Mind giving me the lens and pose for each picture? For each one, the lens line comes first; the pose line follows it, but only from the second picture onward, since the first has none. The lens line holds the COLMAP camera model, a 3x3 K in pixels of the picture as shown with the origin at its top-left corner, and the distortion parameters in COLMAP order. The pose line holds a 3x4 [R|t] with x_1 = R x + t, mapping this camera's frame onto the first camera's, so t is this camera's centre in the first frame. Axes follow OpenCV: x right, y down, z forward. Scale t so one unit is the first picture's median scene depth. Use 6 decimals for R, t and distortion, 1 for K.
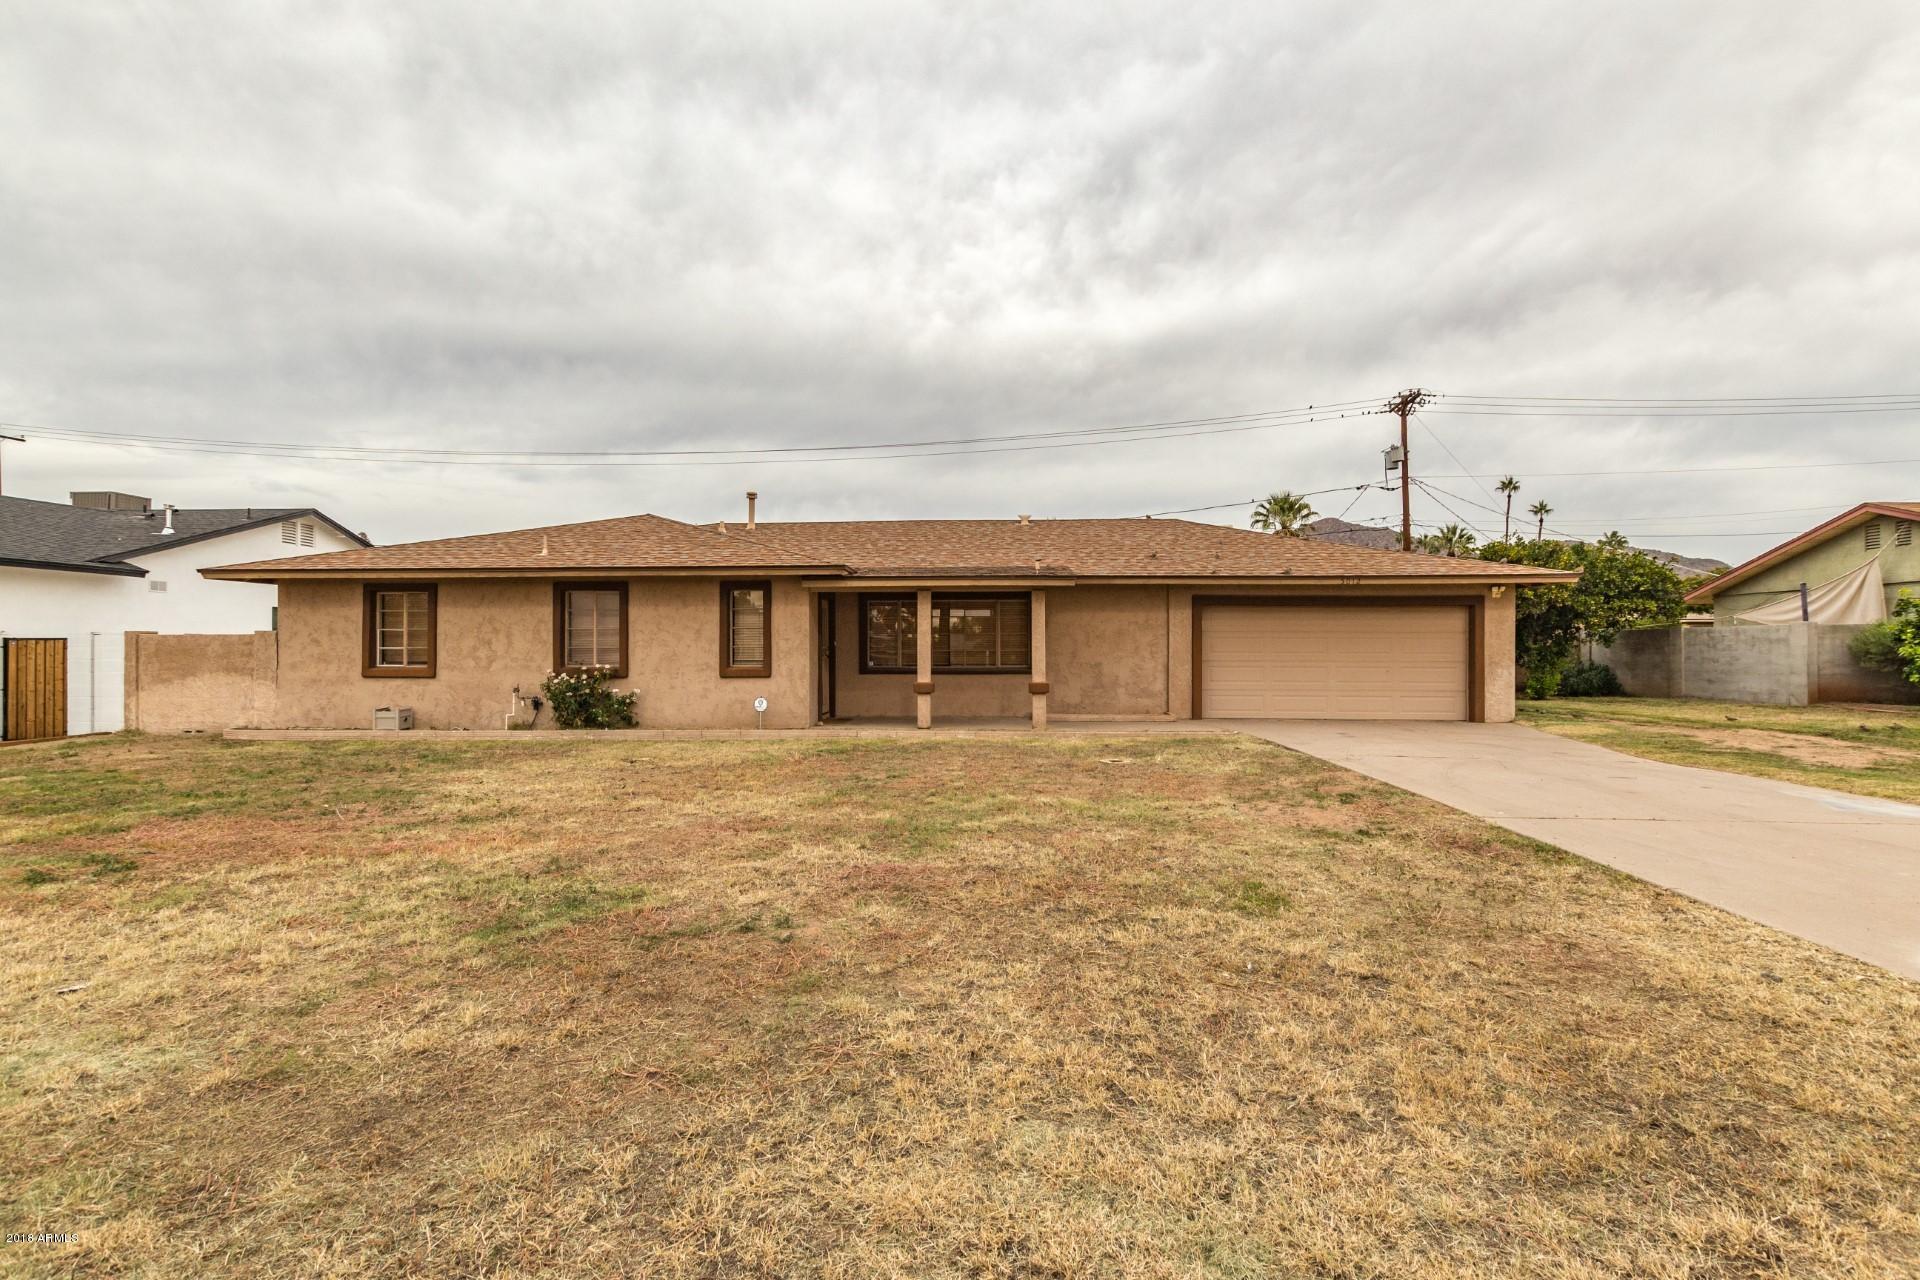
lens RADIAL K [[872.0, 0, 960.5], [0, 872.0, 638.5], [0, 0, 1]] dist [-0.000404, 0.000000]
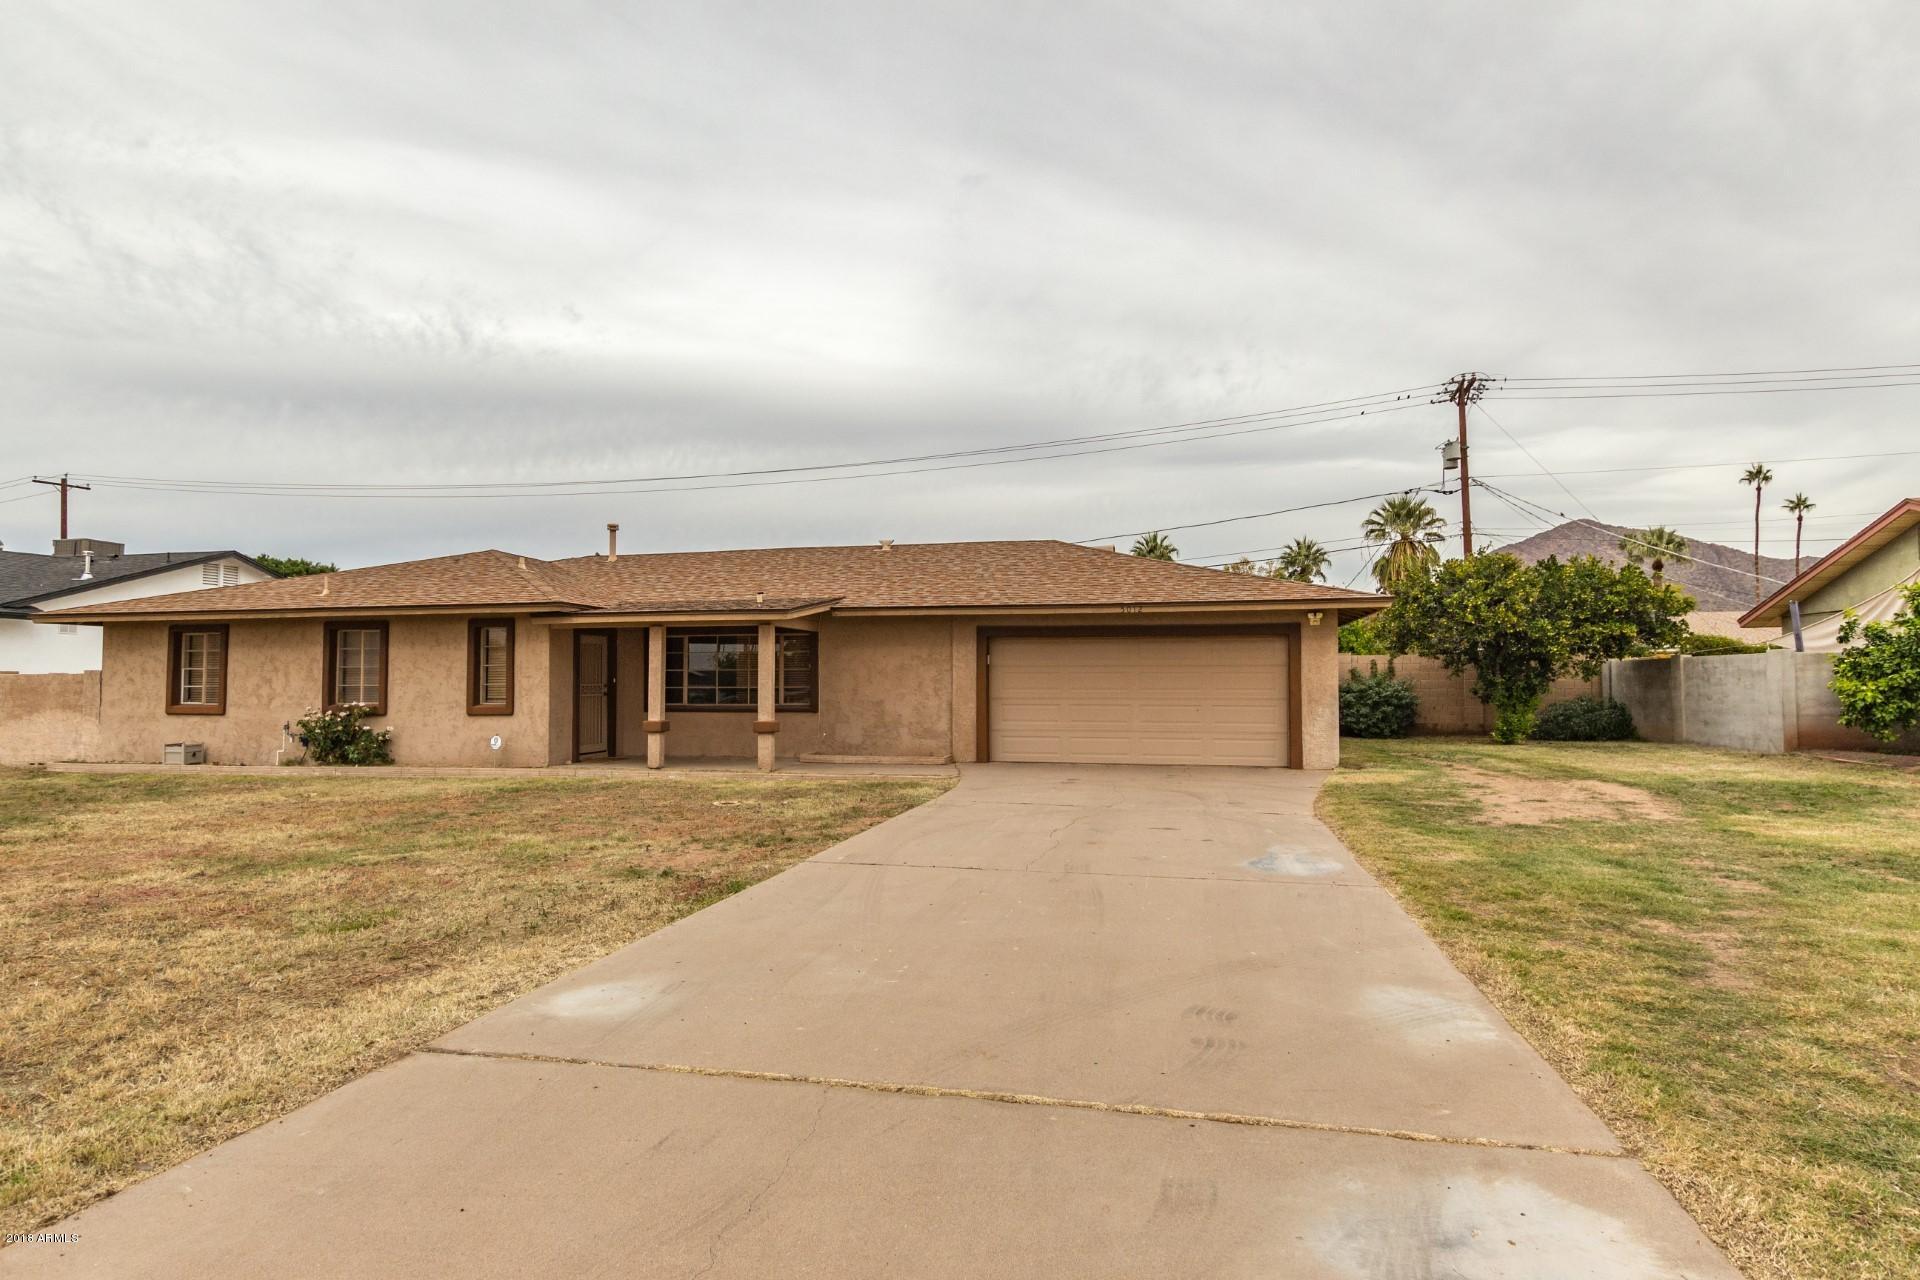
lens RADIAL K [[993.8, 0, 959.8], [0, 993.8, 643.7], [0, 0, 1]] dist [0.000548, -0.000540]
pose [[0.987574, -0.008736, -0.156910, 0.412878], [0.004426, 0.999604, -0.027798, -0.002749], [0.157091, 0.026758, 0.987222, -0.035799]]
